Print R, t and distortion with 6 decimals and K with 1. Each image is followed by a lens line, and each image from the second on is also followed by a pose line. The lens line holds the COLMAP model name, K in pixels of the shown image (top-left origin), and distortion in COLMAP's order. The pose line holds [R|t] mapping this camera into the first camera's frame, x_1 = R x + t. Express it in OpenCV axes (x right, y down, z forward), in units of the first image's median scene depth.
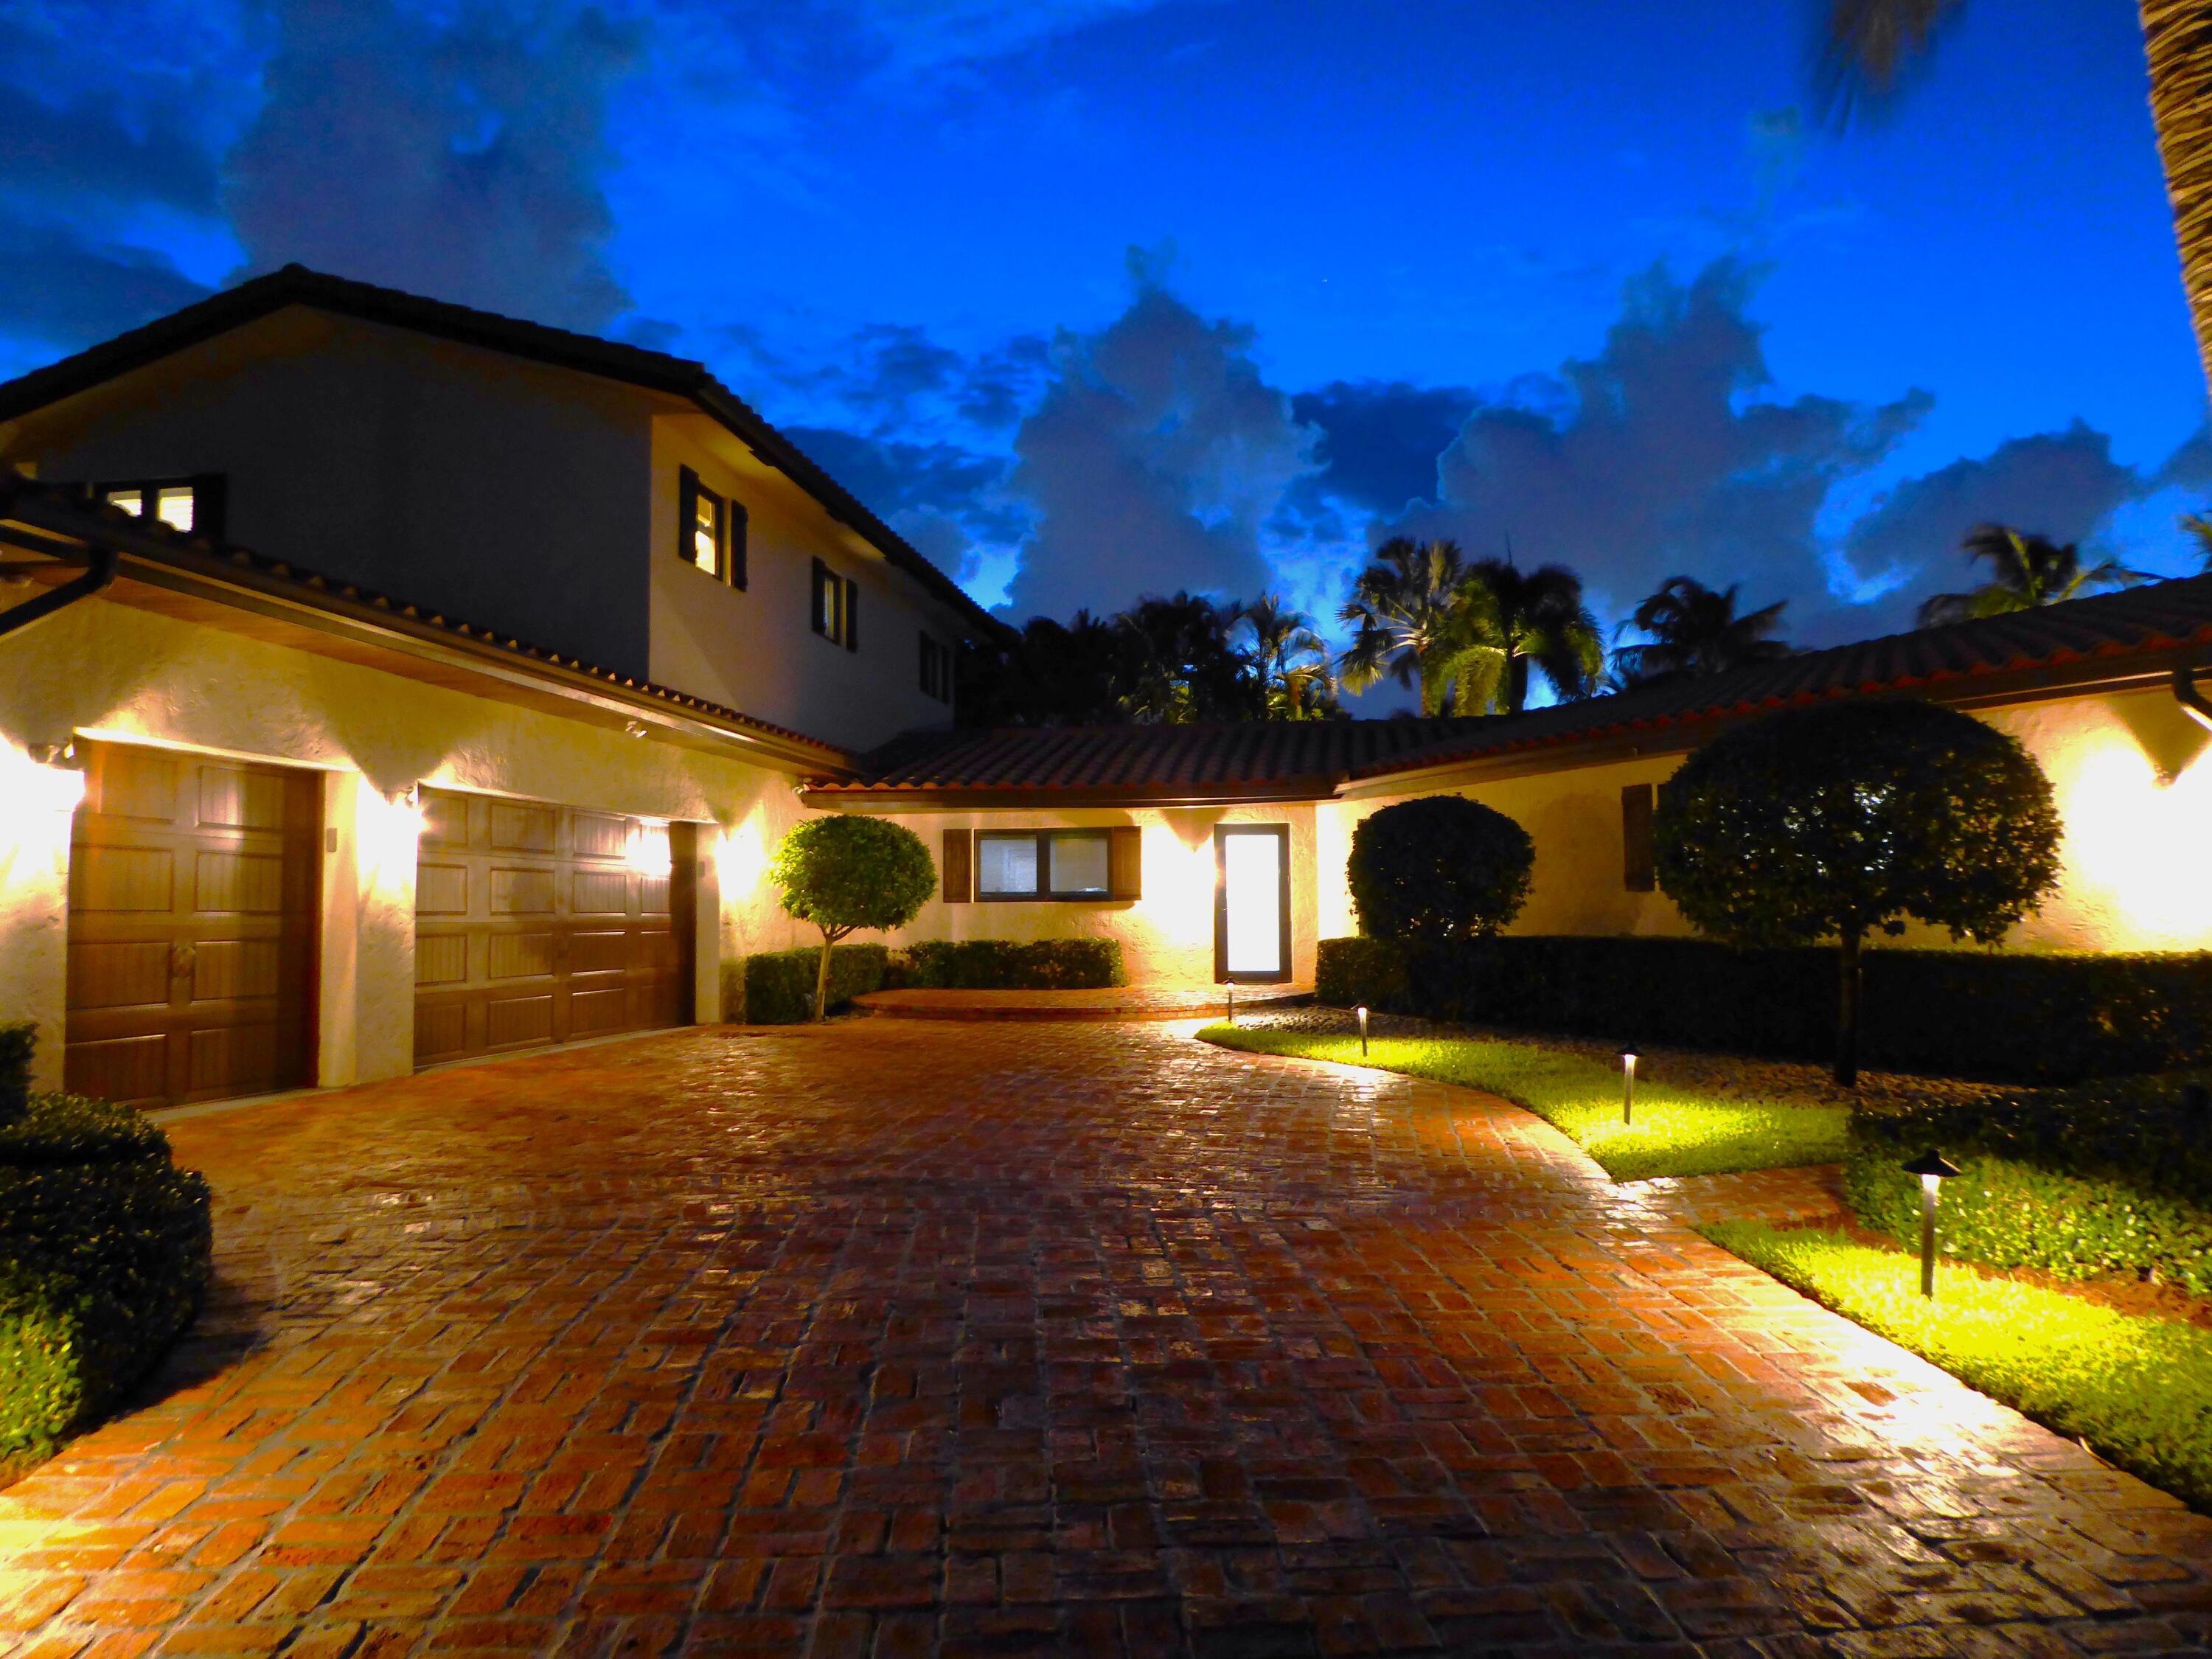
lens RADIAL K [[1541.4, 0, 1106.0], [0, 1541.4, 829.5], [0, 0, 1]] dist [-0.024843, -0.000406]
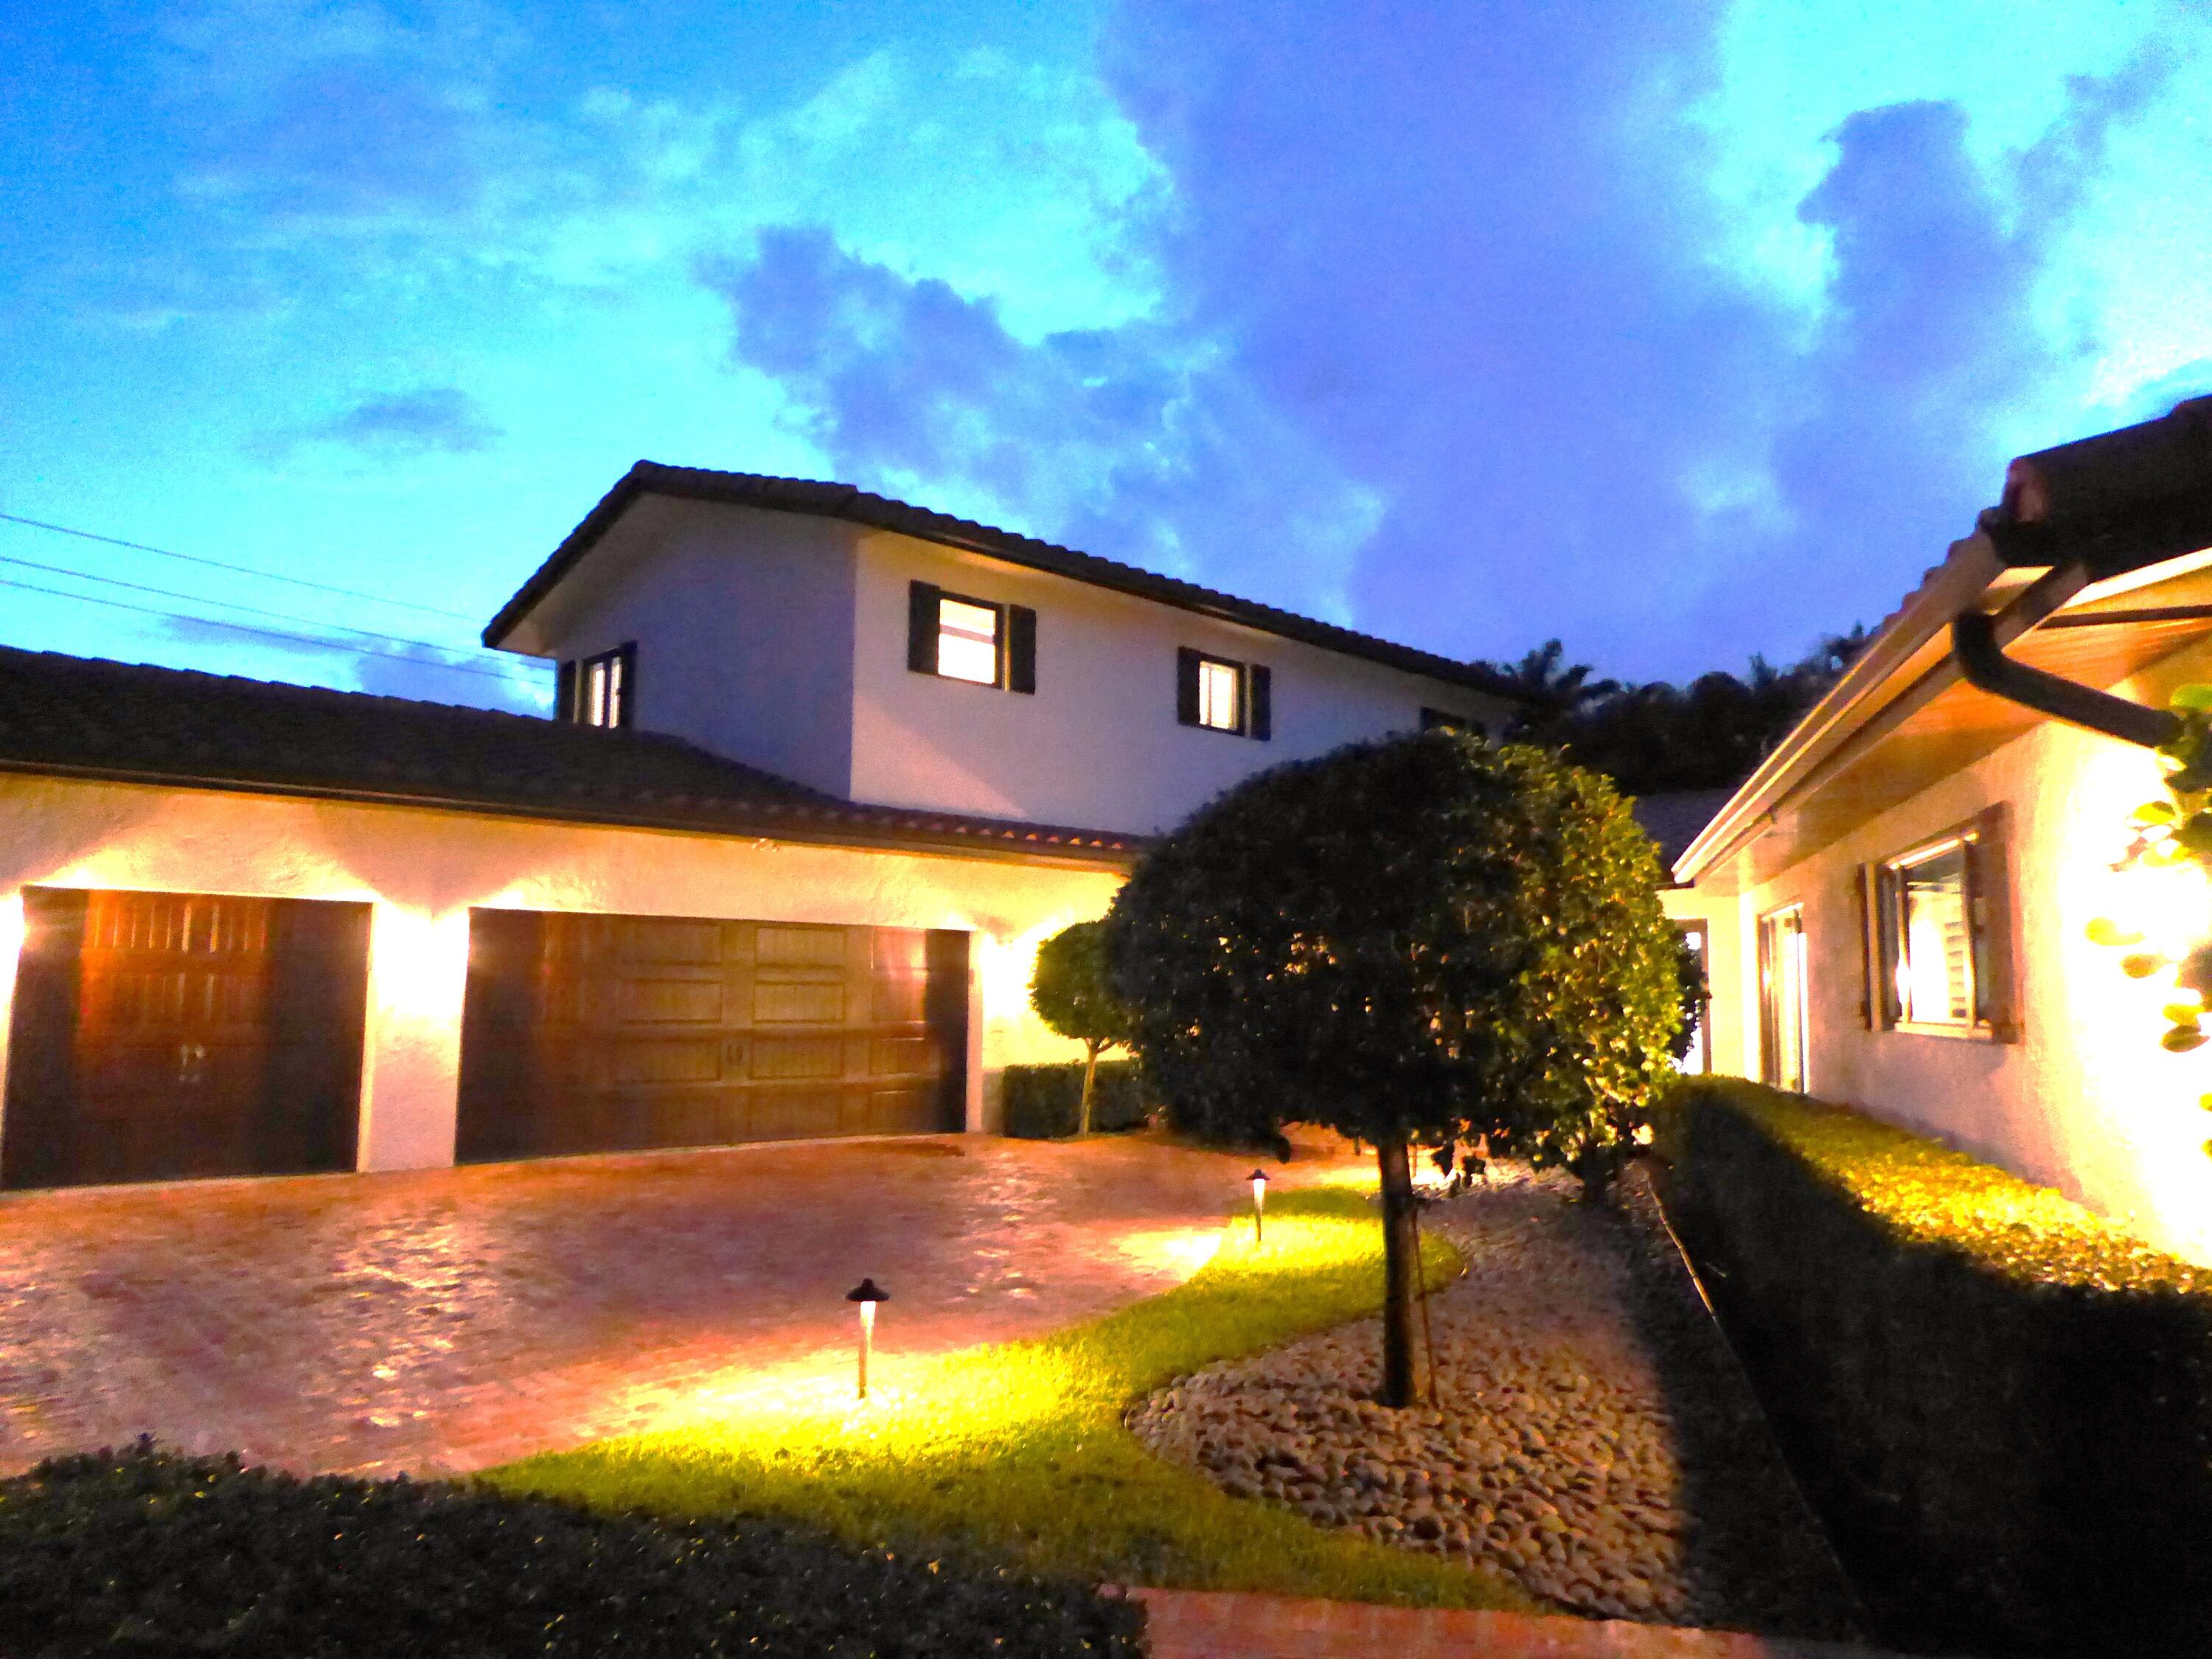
lens RADIAL K [[1584.1, 0, 1106.0], [0, 1584.1, 829.5], [0, 0, 1]] dist [-0.003870, 0.000343]
pose [[0.802937, -0.044980, -0.594364, 0.434229], [0.013505, 0.998266, -0.057302, -0.010085], [0.595910, 0.037983, 0.802152, 0.227672]]
